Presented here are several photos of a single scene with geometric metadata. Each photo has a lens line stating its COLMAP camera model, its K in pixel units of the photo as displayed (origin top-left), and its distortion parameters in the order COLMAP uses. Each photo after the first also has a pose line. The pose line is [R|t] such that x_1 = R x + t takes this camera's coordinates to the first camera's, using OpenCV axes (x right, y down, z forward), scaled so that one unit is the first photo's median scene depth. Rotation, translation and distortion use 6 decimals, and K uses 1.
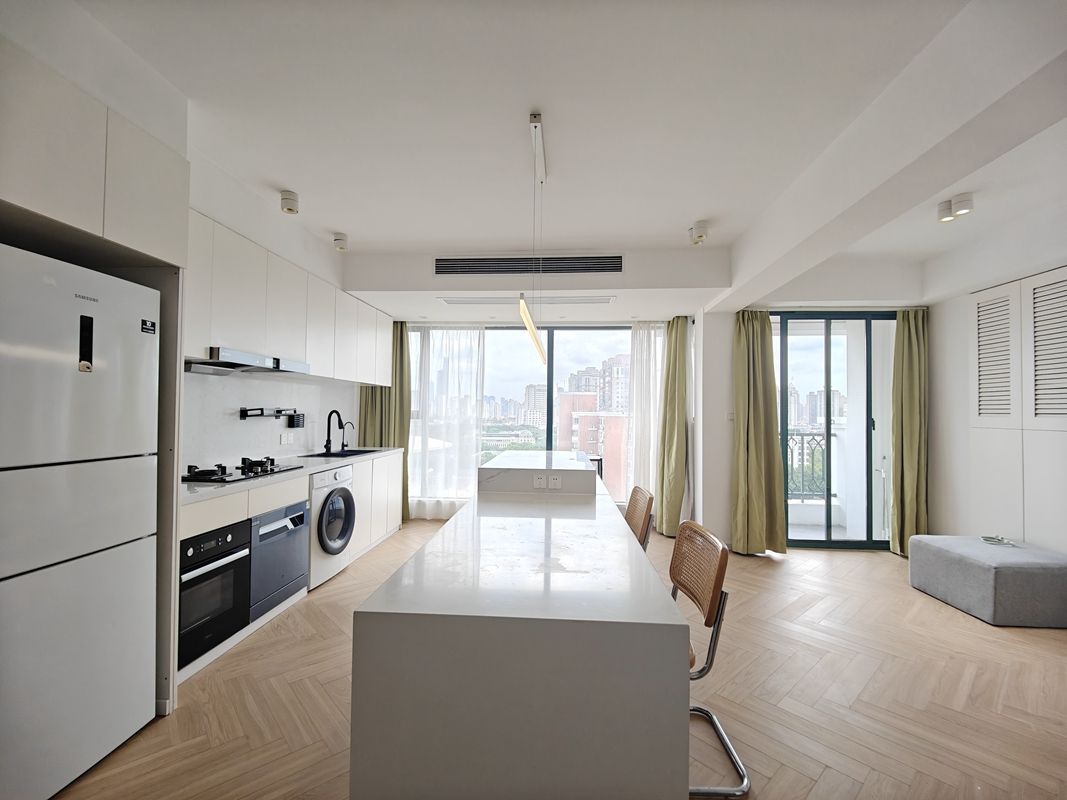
lens RADIAL K [[471.0, 0, 530.3], [0, 471.0, 397.9], [0, 0, 1]] dist [0.004416, -0.005041]
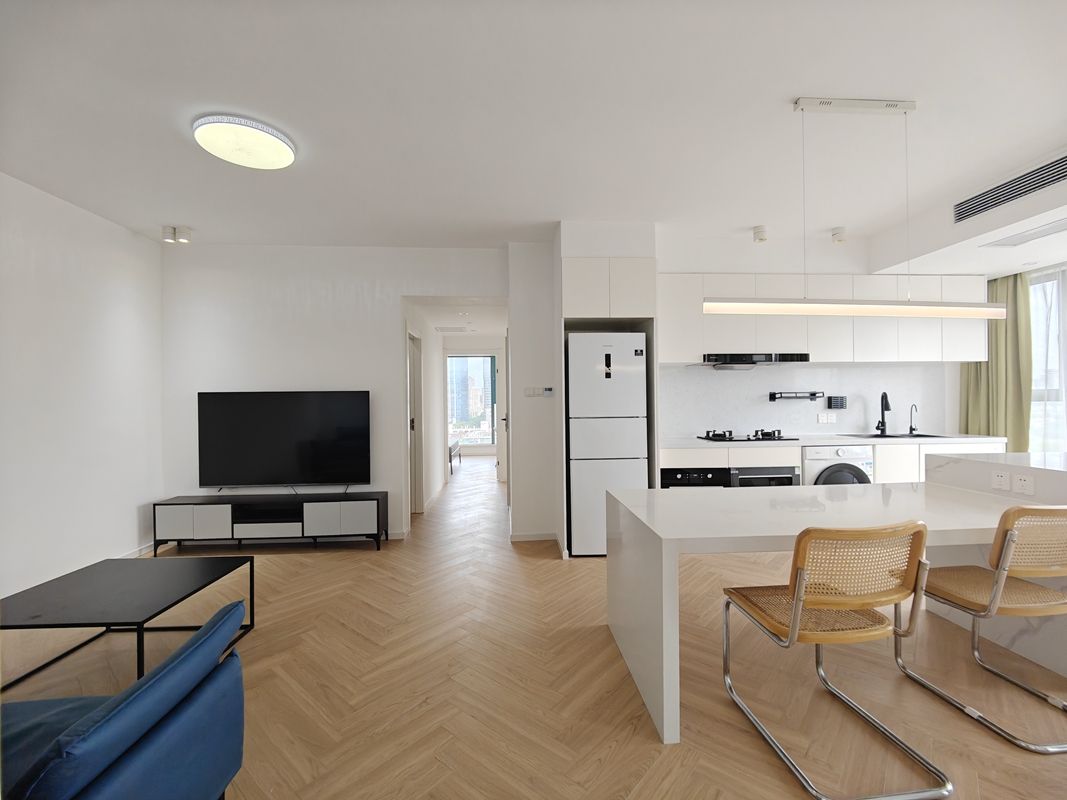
lens RADIAL K [[471.0, 0, 529.9], [0, 471.0, 400.0], [0, 0, 1]] dist [0.004416, -0.005041]
pose [[0.113899, -0.014967, -0.993380, 0.547609], [0.040902, 0.999109, -0.010363, 0.024902], [0.992650, -0.039451, 0.114410, 0.154976]]
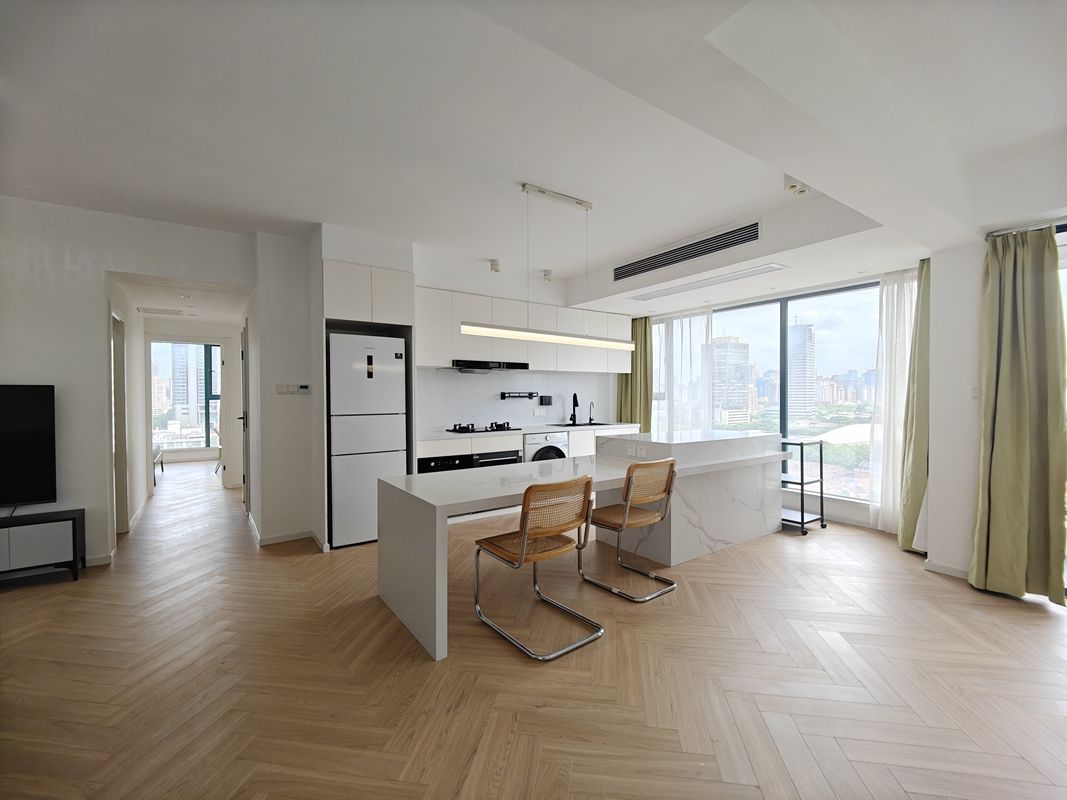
lens RADIAL K [[471.0, 0, 530.6], [0, 471.0, 400.8], [0, 0, 1]] dist [0.004416, -0.005041]
pose [[0.612888, -0.003231, -0.790163, 0.657286], [0.033622, 0.999193, 0.021993, 0.015661], [0.789454, -0.040046, 0.612502, 0.061527]]
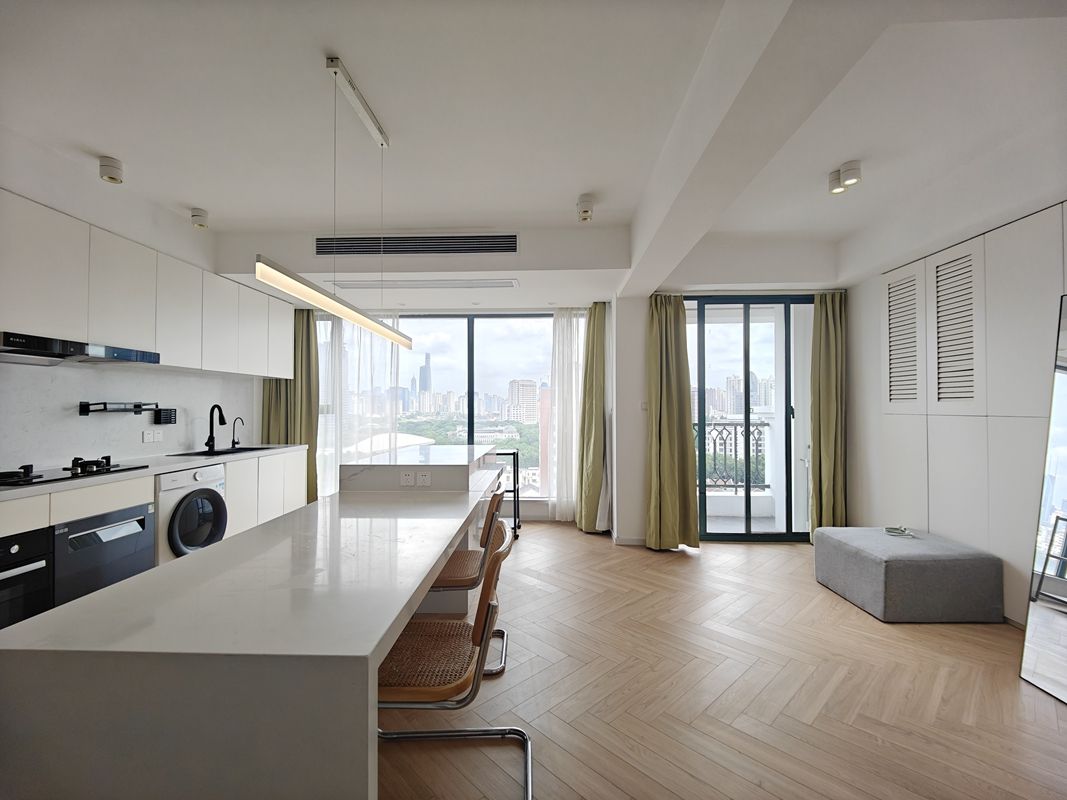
lens RADIAL K [[471.0, 0, 534.2], [0, 471.0, 399.6], [0, 0, 1]] dist [0.004416, -0.005041]
pose [[0.999383, -0.012290, 0.032898, 0.195874], [0.011853, 0.999839, 0.013439, 0.012164], [-0.033058, -0.013041, 0.999368, 0.063304]]
